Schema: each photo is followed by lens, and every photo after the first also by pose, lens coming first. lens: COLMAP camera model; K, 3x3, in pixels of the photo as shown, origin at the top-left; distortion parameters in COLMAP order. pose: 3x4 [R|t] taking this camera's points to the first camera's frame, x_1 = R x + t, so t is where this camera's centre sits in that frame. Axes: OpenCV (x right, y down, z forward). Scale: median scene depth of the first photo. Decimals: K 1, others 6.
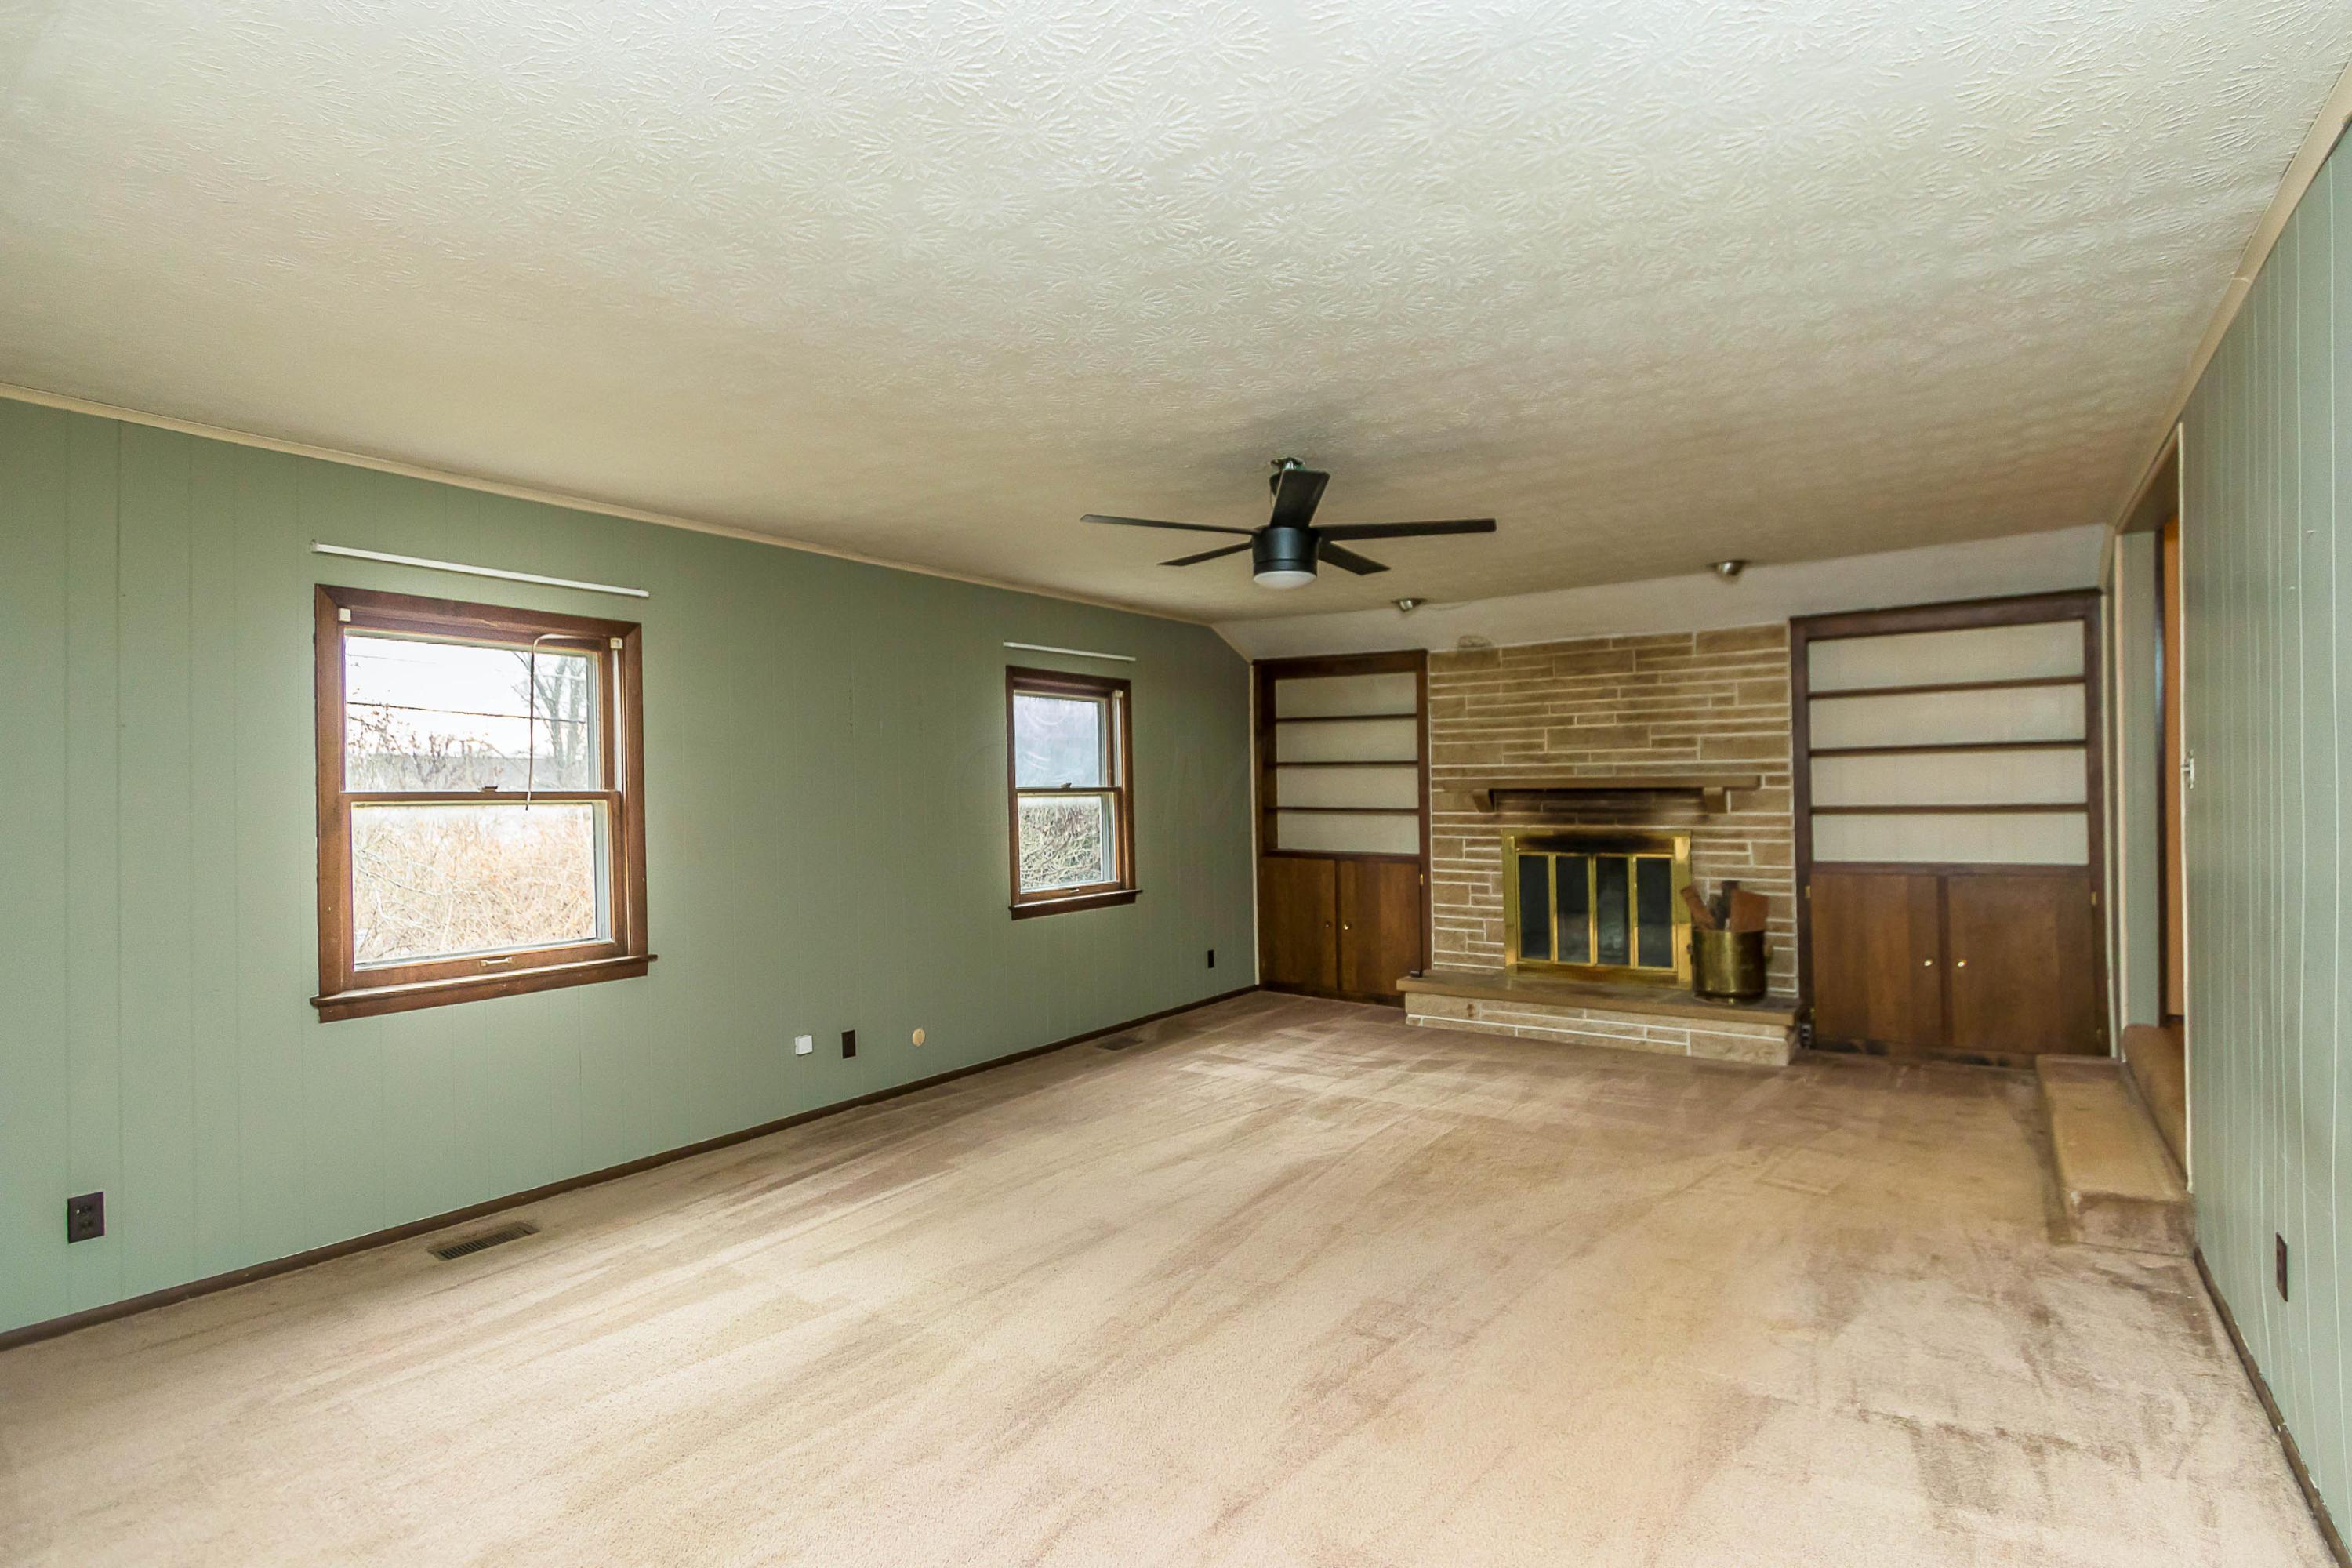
lens RADIAL K [[1096.5, 0, 1195.0], [0, 1096.5, 802.3], [0, 0, 1]] dist [-0.020887, 0.004484]
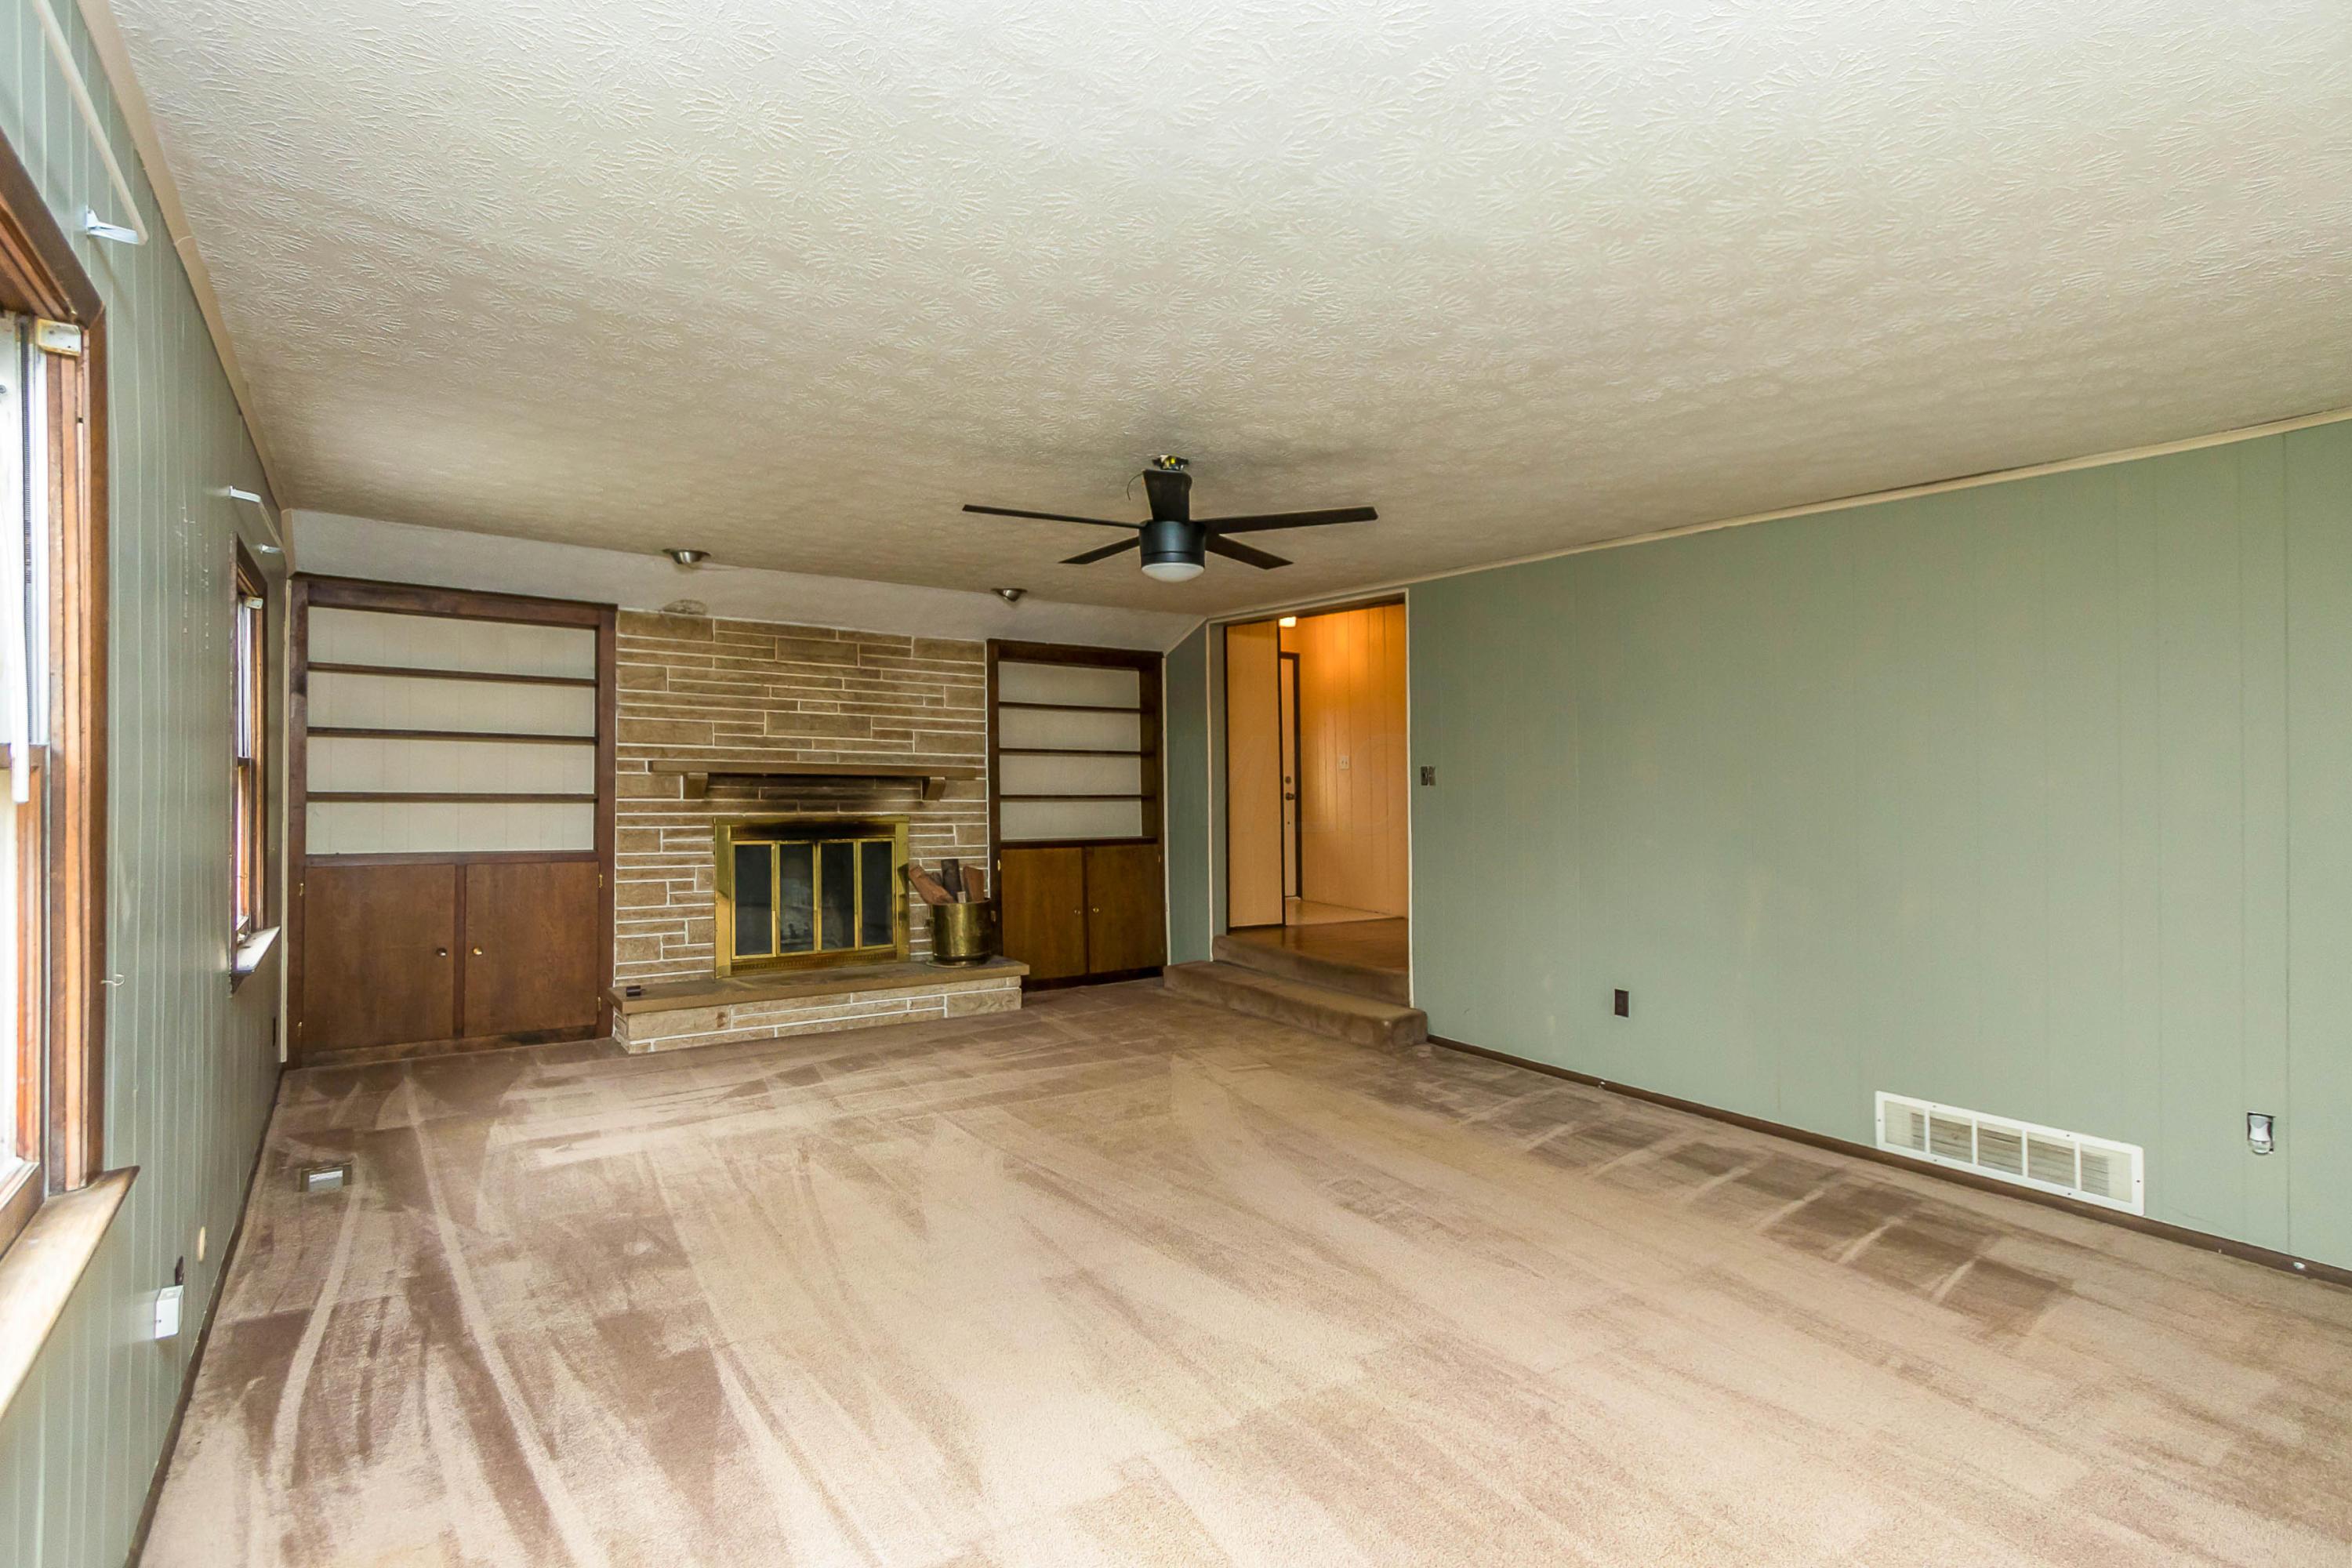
lens RADIAL K [[1110.8, 0, 1183.1], [0, 1110.8, 762.8], [0, 0, 1]] dist [-0.019807, 0.068553]
pose [[0.370448, 0.033874, 0.928236, -0.469576], [-0.009266, 0.999420, -0.032774, 0.006309], [-0.928807, 0.003540, 0.370546, 0.318461]]
